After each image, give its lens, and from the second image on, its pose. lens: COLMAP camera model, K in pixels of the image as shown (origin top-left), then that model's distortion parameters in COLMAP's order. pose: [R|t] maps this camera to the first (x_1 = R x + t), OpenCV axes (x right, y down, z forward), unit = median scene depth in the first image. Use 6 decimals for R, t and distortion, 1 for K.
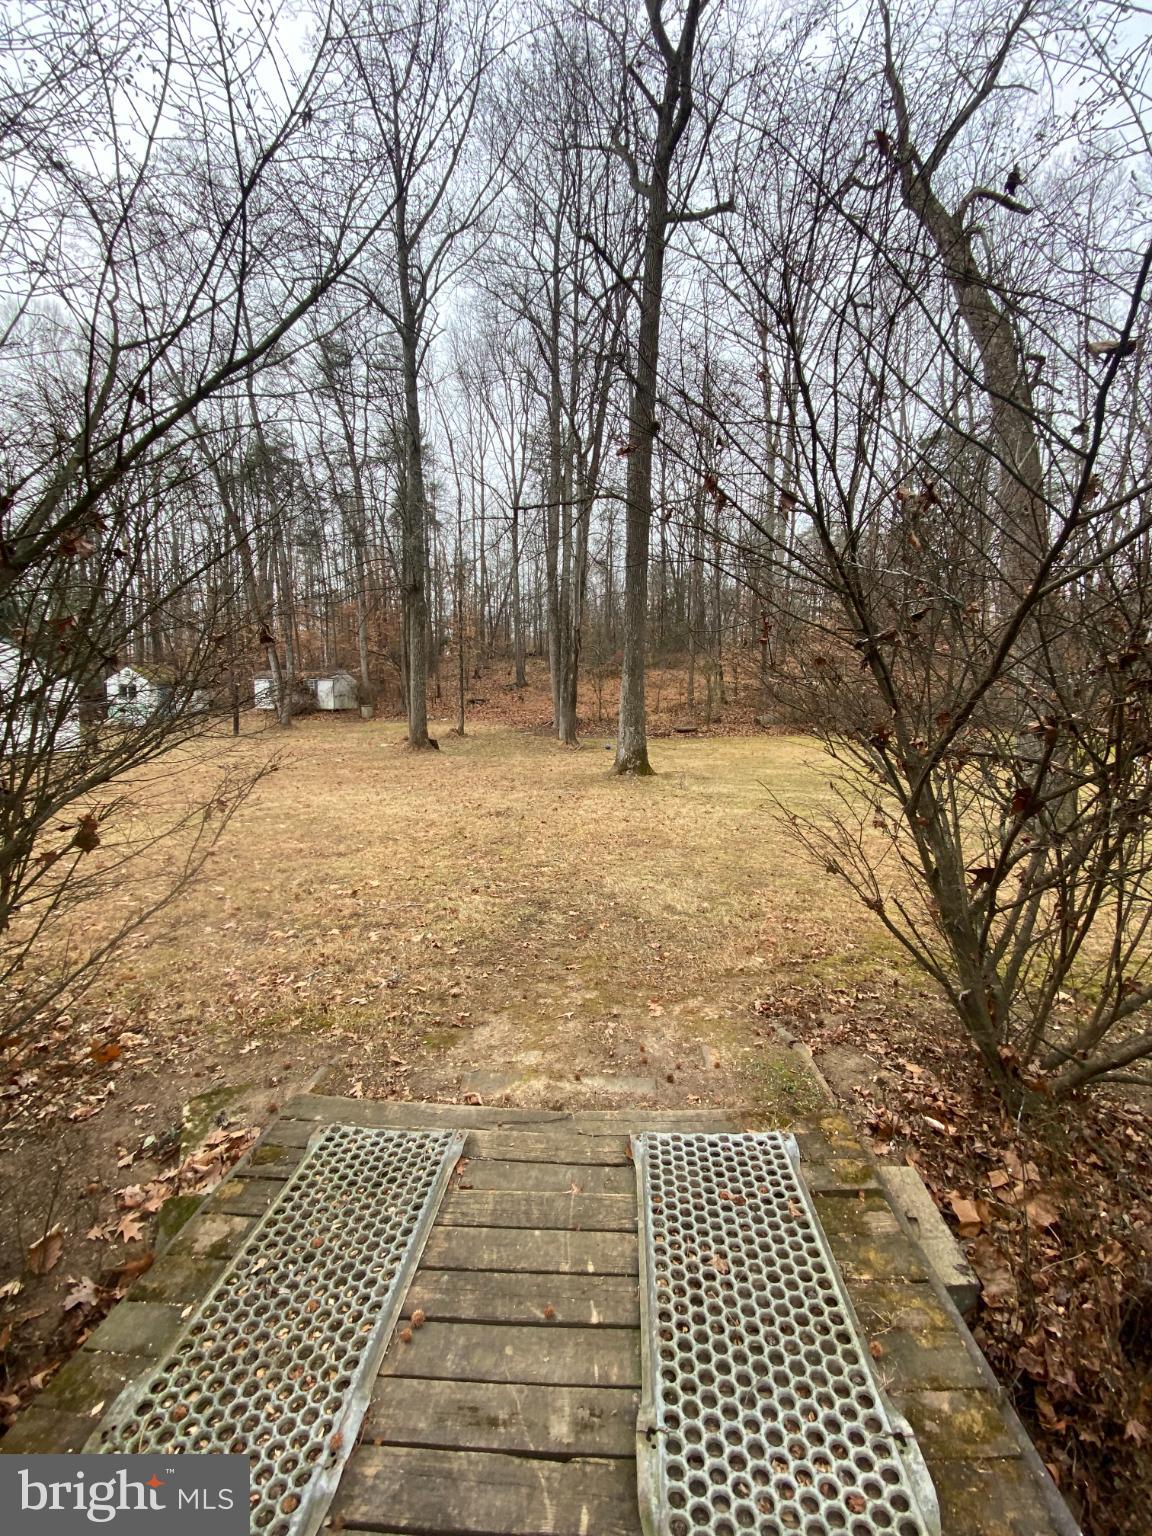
lens RADIAL K [[620.3, 0, 571.5], [0, 620.3, 771.9], [0, 0, 1]] dist [0.007290, -0.014655]
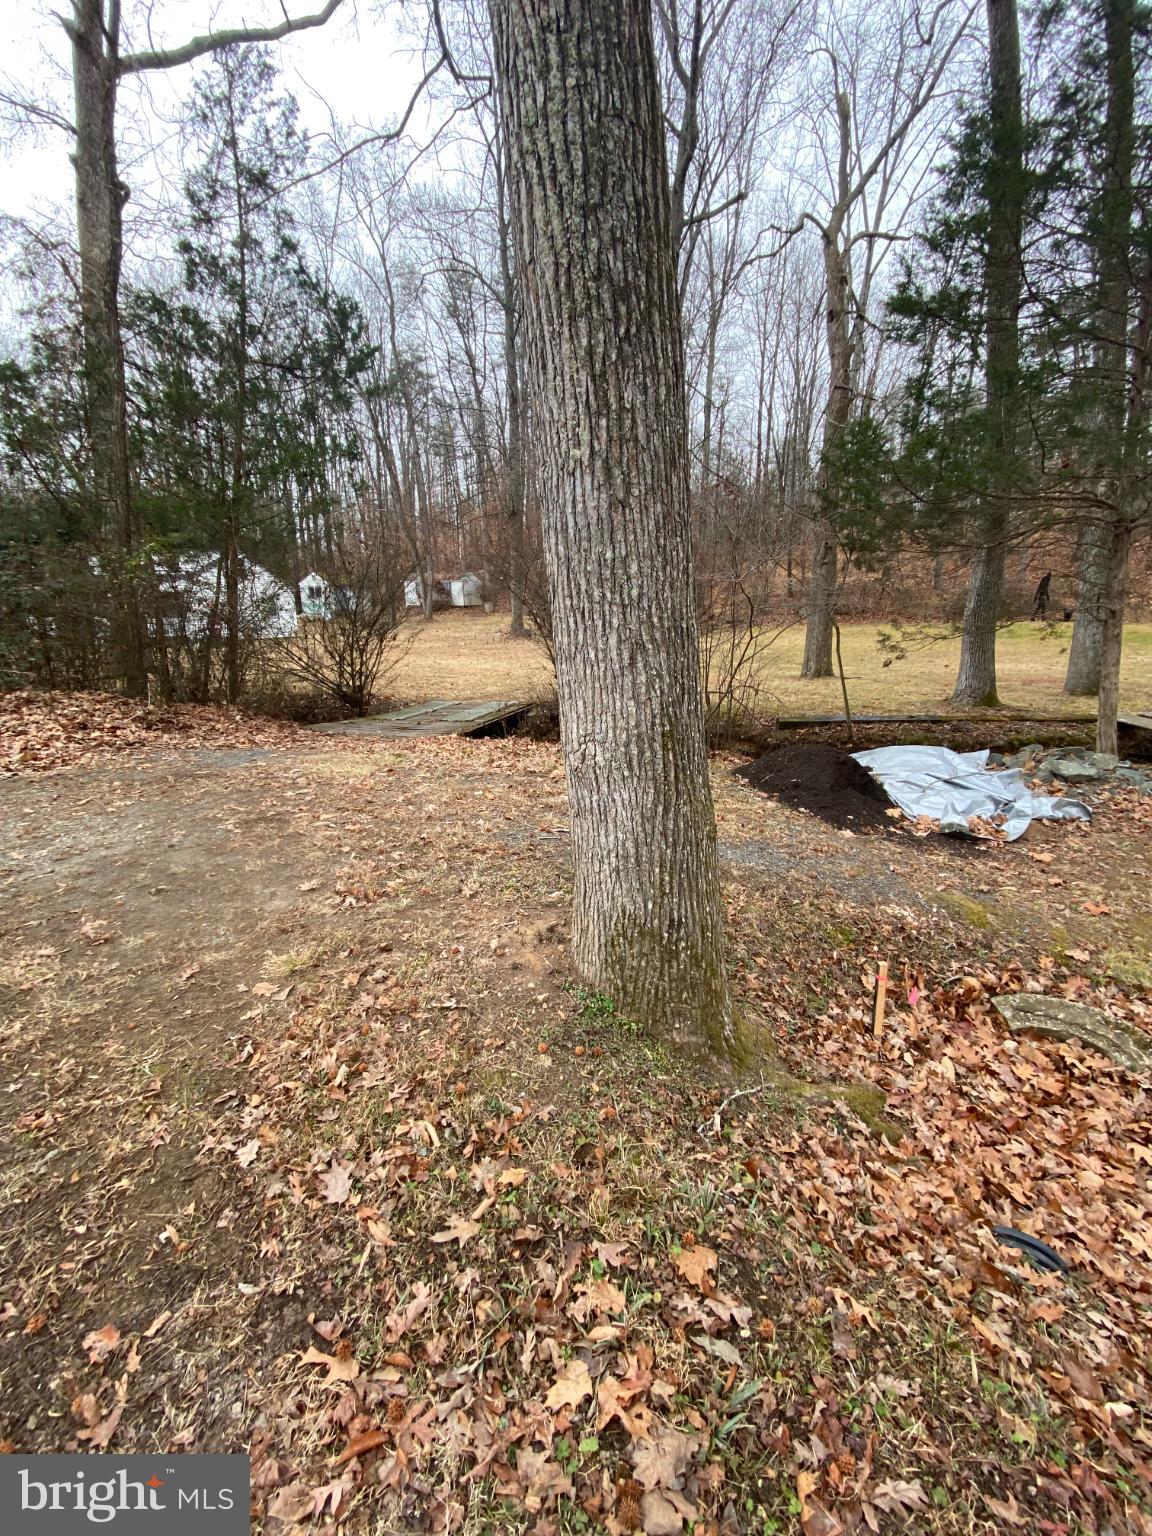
lens RADIAL K [[620.3, 0, 575.2], [0, 620.3, 765.8], [0, 0, 1]] dist [0.007290, -0.014655]
pose [[0.979098, 0.042401, -0.198923, 0.161498], [-0.010288, 0.987101, 0.159768, 0.026164], [0.203131, -0.154382, 0.966904, -0.341233]]
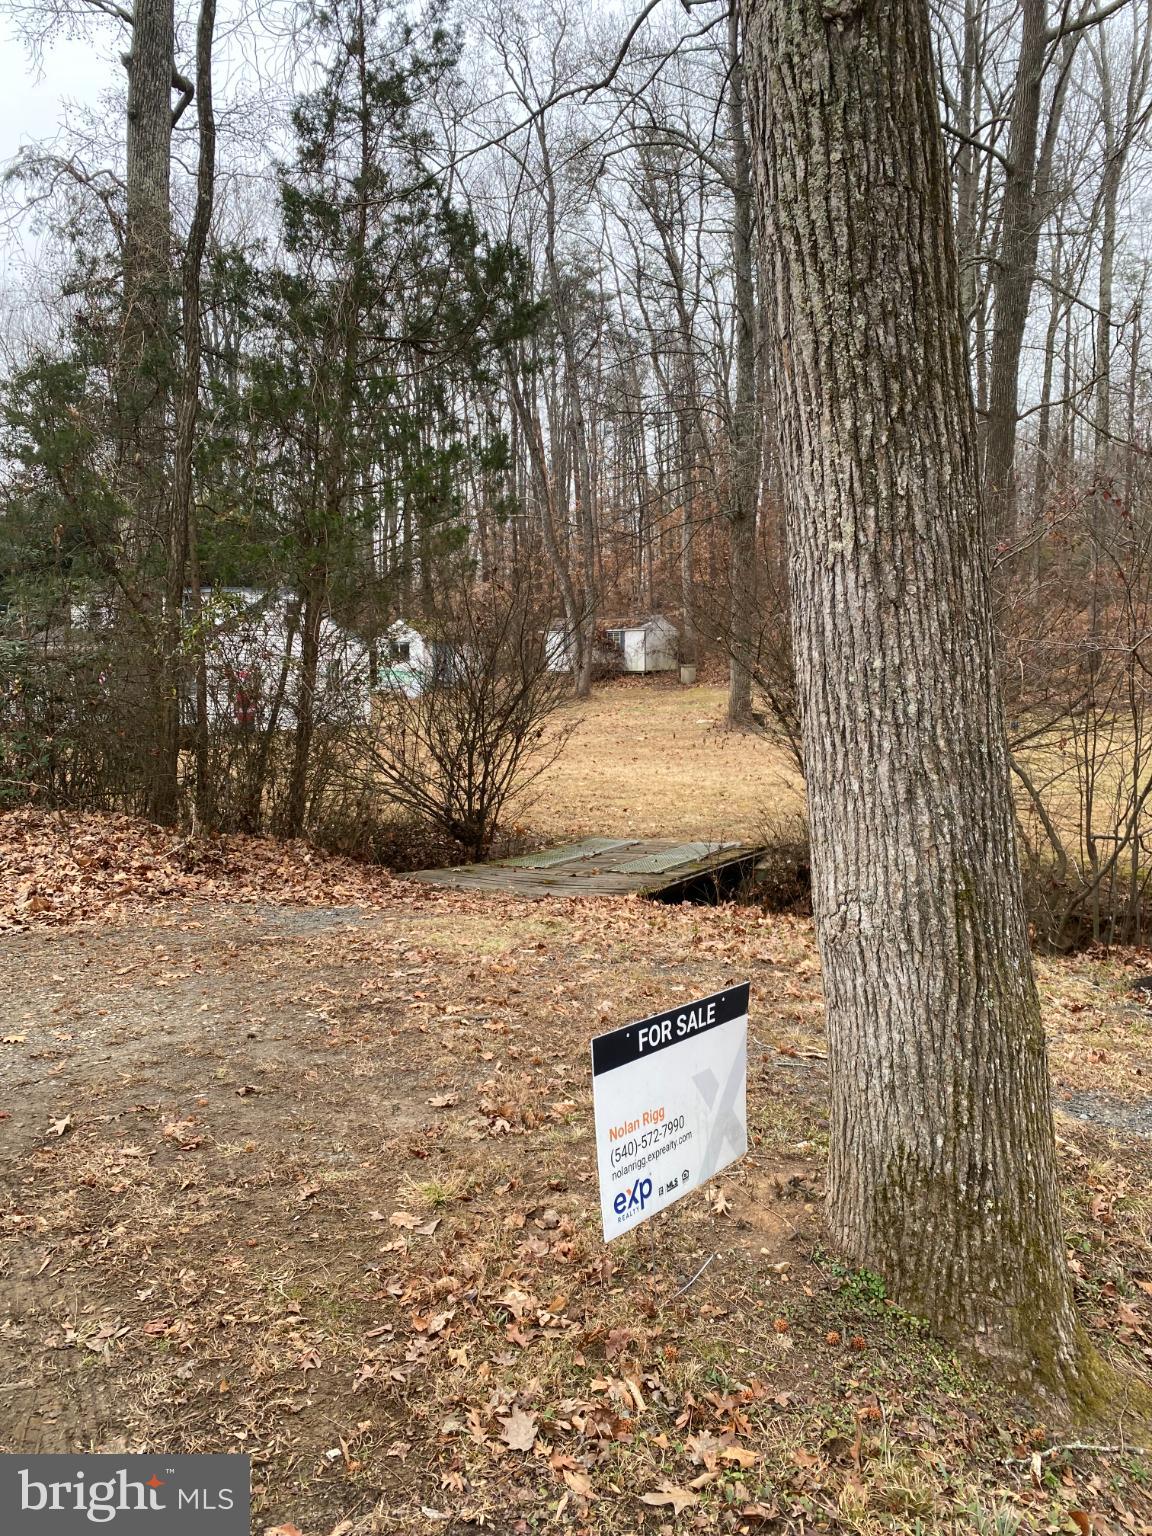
lens RADIAL K [[1170.1, 0, 584.8], [0, 1170.1, 760.3], [0, 0, 1]] dist [0.032557, -0.026573]
pose [[0.910283, 0.017835, -0.413603, 0.170632], [-0.024184, 0.999656, -0.010120, 0.023948], [0.413280, 0.019214, 0.910401, -0.377754]]
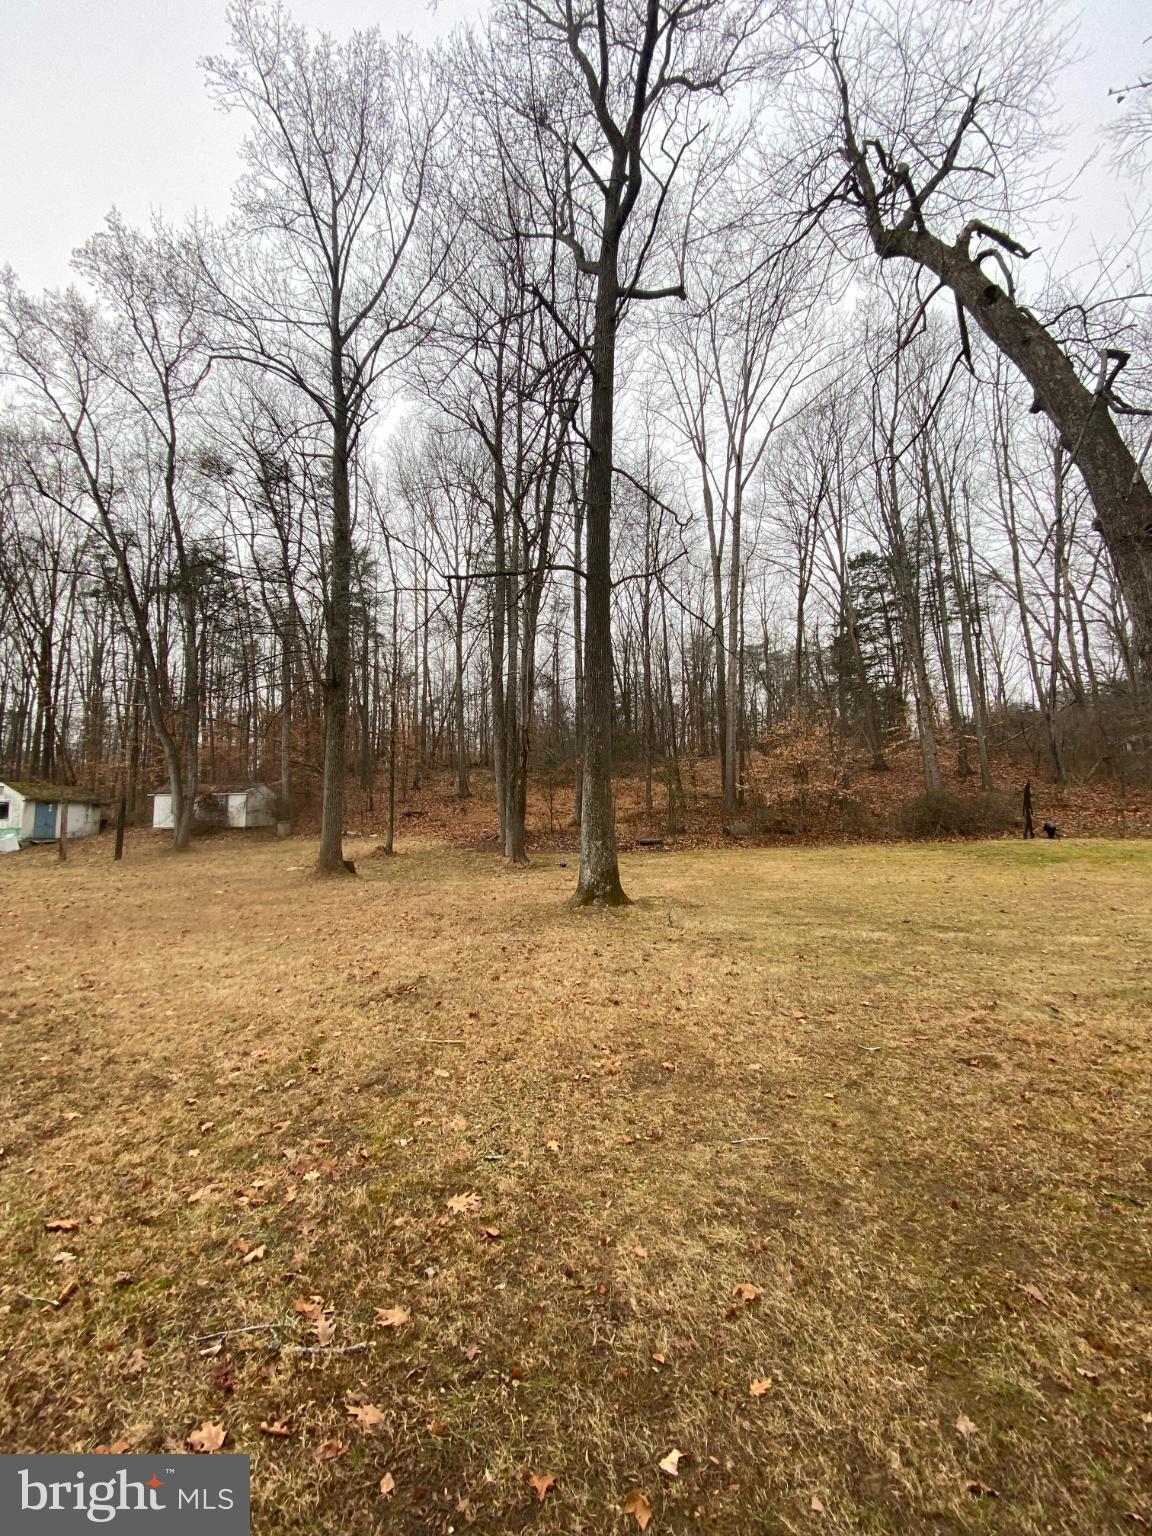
lens RADIAL K [[620.3, 0, 577.2], [0, 620.3, 771.9], [0, 0, 1]] dist [0.007290, -0.014655]
pose [[0.995561, -0.010454, 0.093540, -0.000325], [0.027230, 0.983304, -0.179920, -0.012206], [-0.090097, 0.181668, 0.979224, 0.148711]]
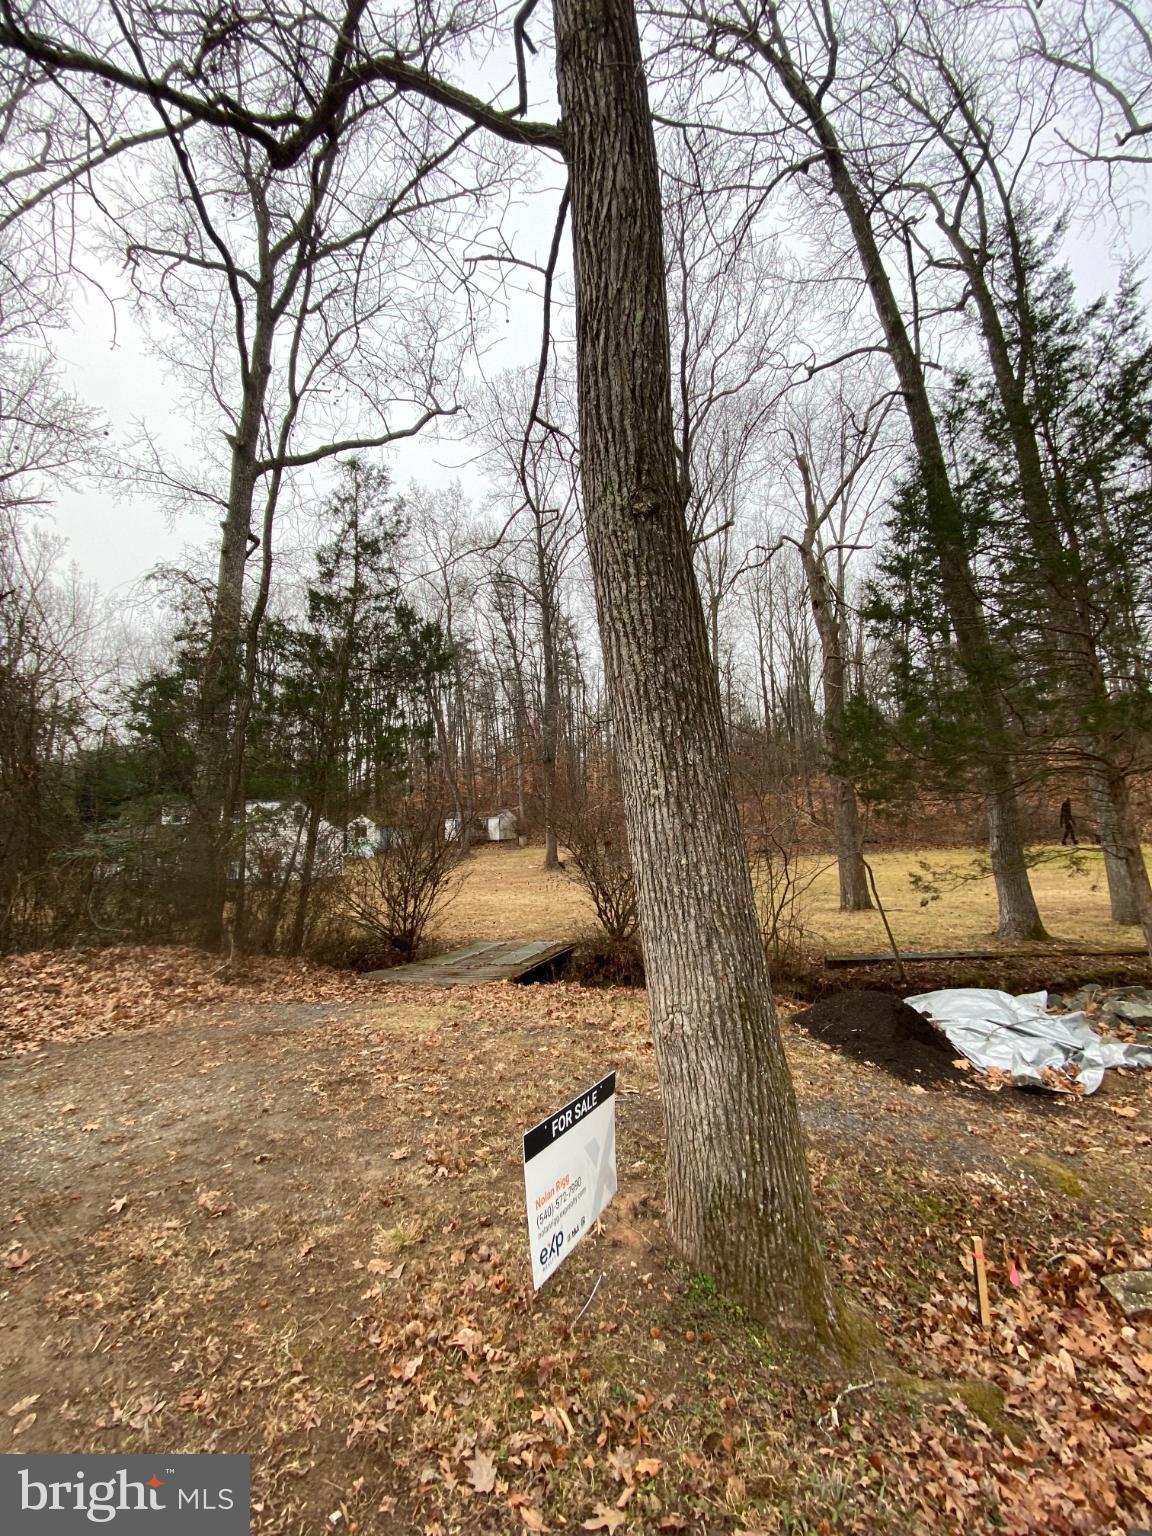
lens RADIAL K [[620.3, 0, 575.0], [0, 620.3, 763.8], [0, 0, 1]] dist [0.007290, -0.014655]
pose [[0.968126, -0.063245, -0.242348, 0.157630], [0.011985, 0.978183, -0.207399, 0.017723], [0.250178, 0.197884, 0.947762, -0.365855]]
